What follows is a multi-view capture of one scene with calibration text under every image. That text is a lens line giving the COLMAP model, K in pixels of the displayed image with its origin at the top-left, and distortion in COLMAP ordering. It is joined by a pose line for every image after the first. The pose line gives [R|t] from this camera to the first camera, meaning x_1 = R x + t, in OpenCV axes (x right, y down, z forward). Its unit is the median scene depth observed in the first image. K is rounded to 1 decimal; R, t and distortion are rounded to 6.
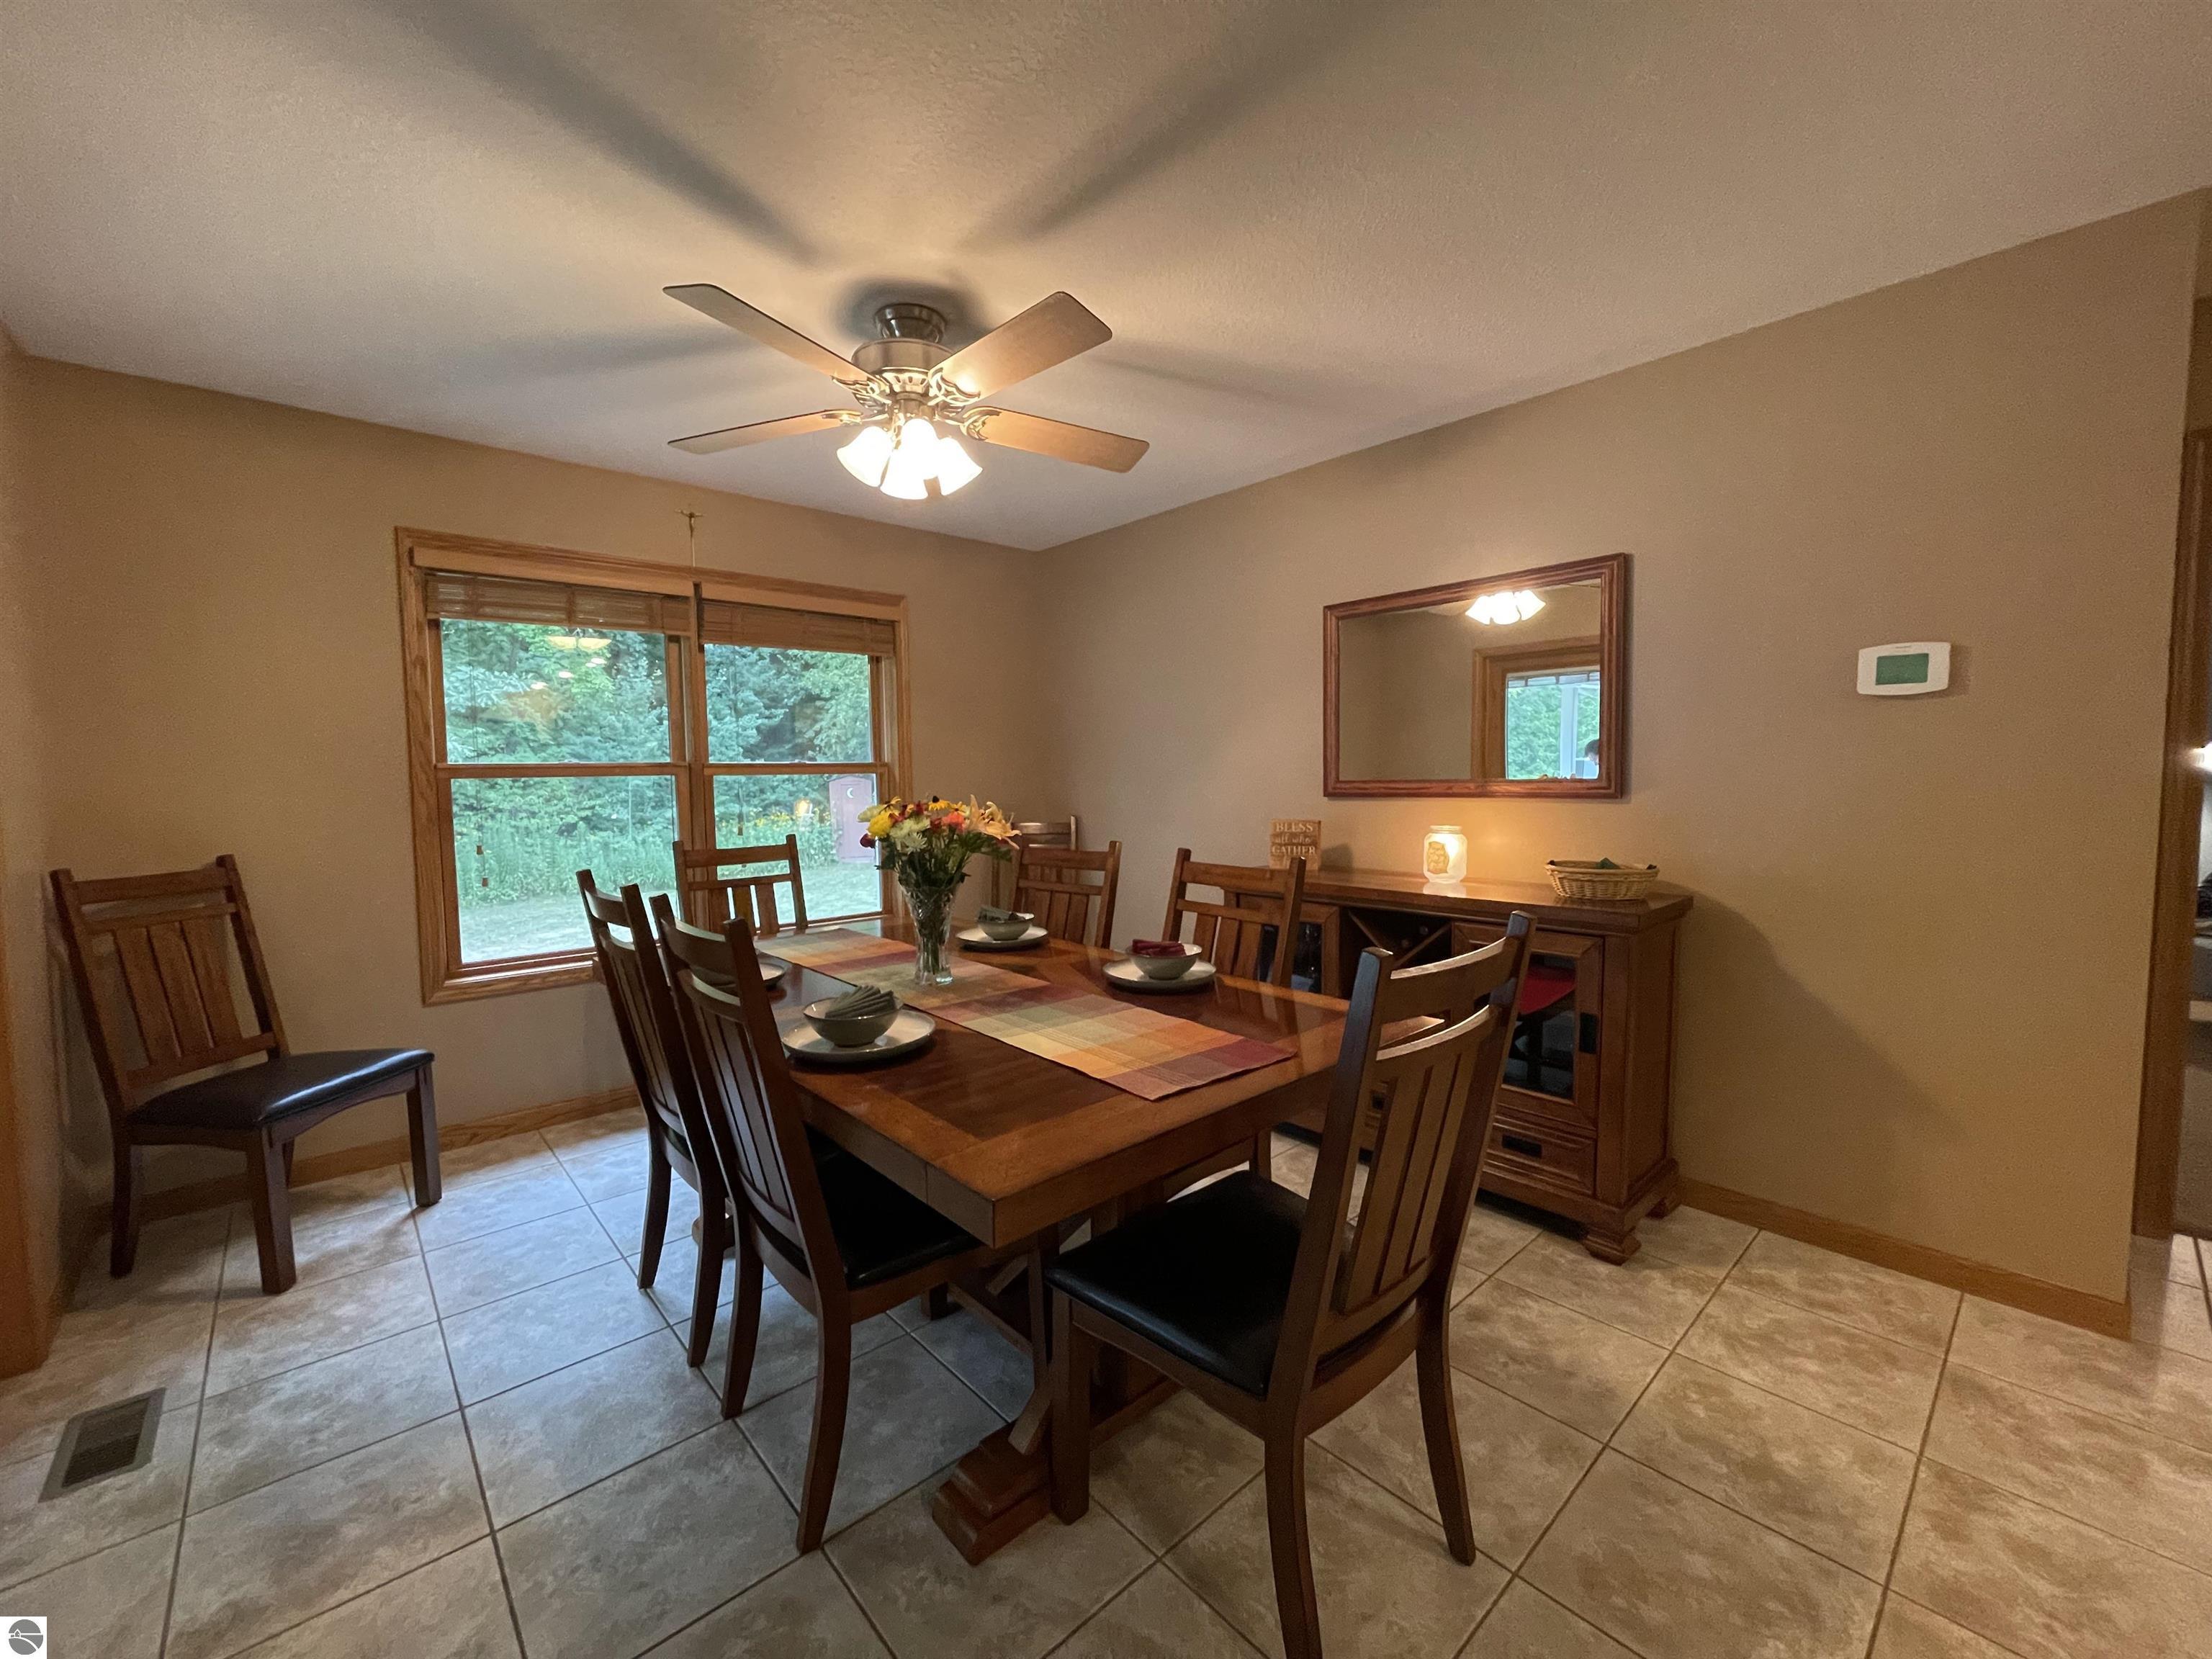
lens RADIAL K [[892.2, 0, 1093.2], [0, 892.2, 829.5], [0, 0, 1]] dist [-0.000488, 0.000337]
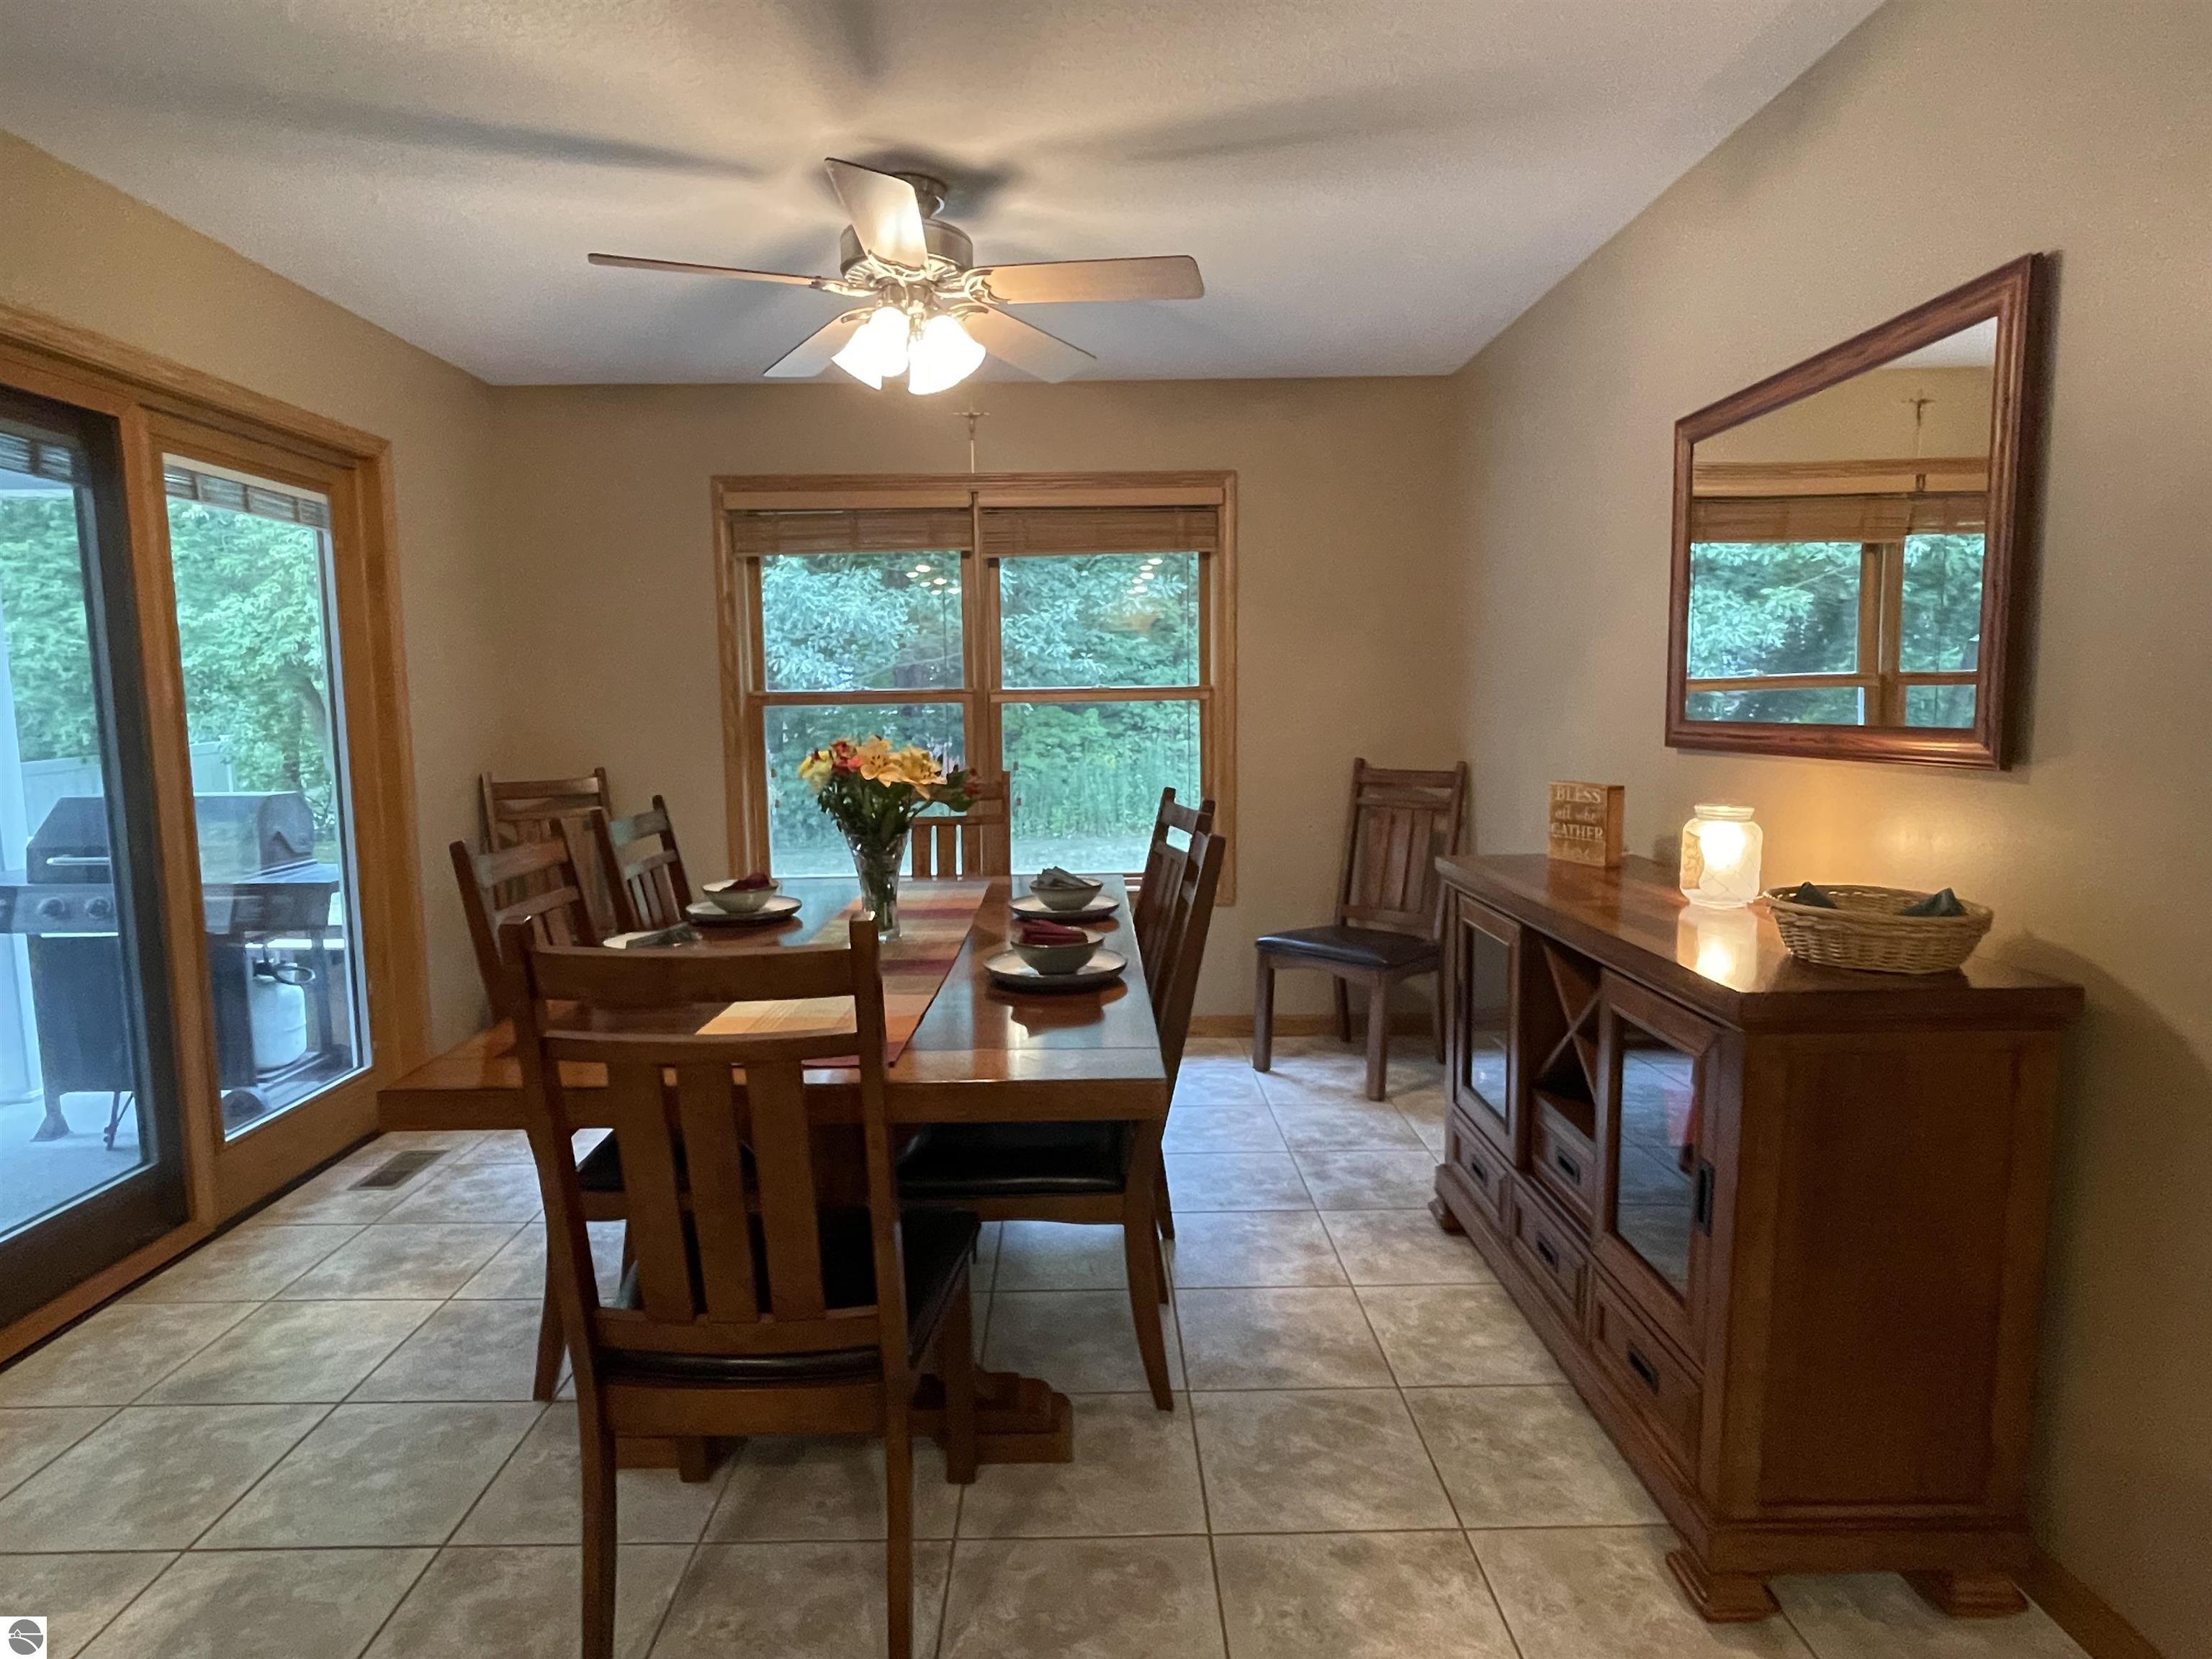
lens RADIAL K [[1229.5, 0, 1098.5], [0, 1229.5, 833.8], [0, 0, 1]] dist [0.000385, -0.000515]
pose [[0.752222, 0.075868, -0.654527, 0.560229], [-0.037945, 0.996688, 0.071921, -0.025289], [0.657816, -0.029265, 0.752610, 0.143206]]
